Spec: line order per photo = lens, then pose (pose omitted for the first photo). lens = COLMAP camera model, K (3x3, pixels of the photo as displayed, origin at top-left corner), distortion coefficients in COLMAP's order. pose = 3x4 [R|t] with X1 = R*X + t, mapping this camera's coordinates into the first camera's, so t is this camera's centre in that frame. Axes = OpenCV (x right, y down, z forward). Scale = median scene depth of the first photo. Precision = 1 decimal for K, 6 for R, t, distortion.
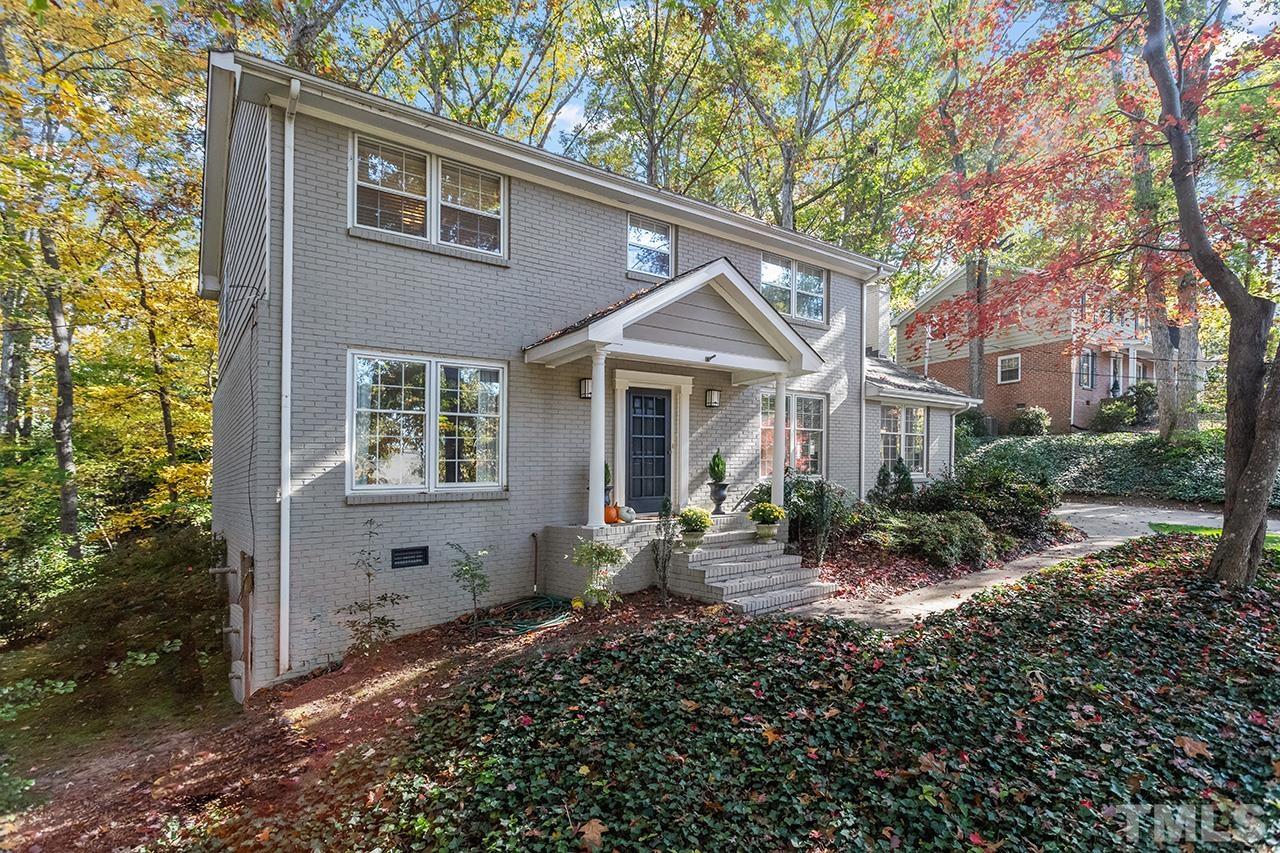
lens RADIAL K [[623.7, 0, 641.4], [0, 623.7, 447.6], [0, 0, 1]] dist [0.001475, 0.000274]
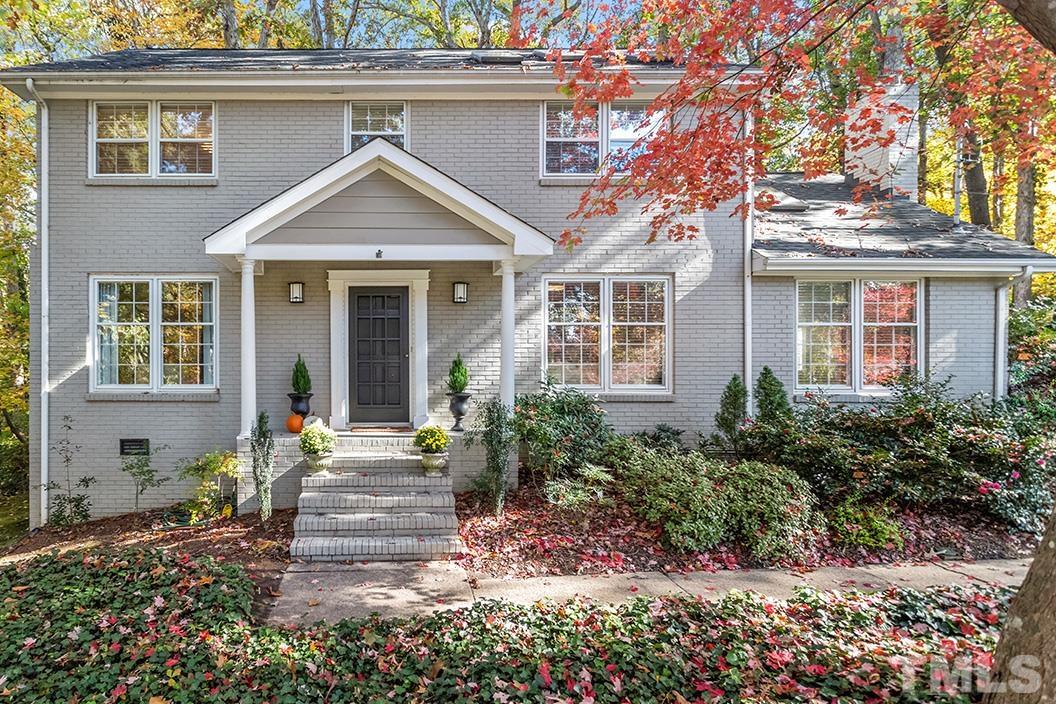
lens RADIAL K [[540.2, 0, 528.0], [0, 540.2, 352.0], [0, 0, 1]] dist [-0.002823, -0.000208]
pose [[0.802235, -0.010849, -0.596910, 0.710824], [0.008225, 0.999941, -0.007120, 0.008045], [0.596952, 0.000803, 0.802277, 0.535383]]
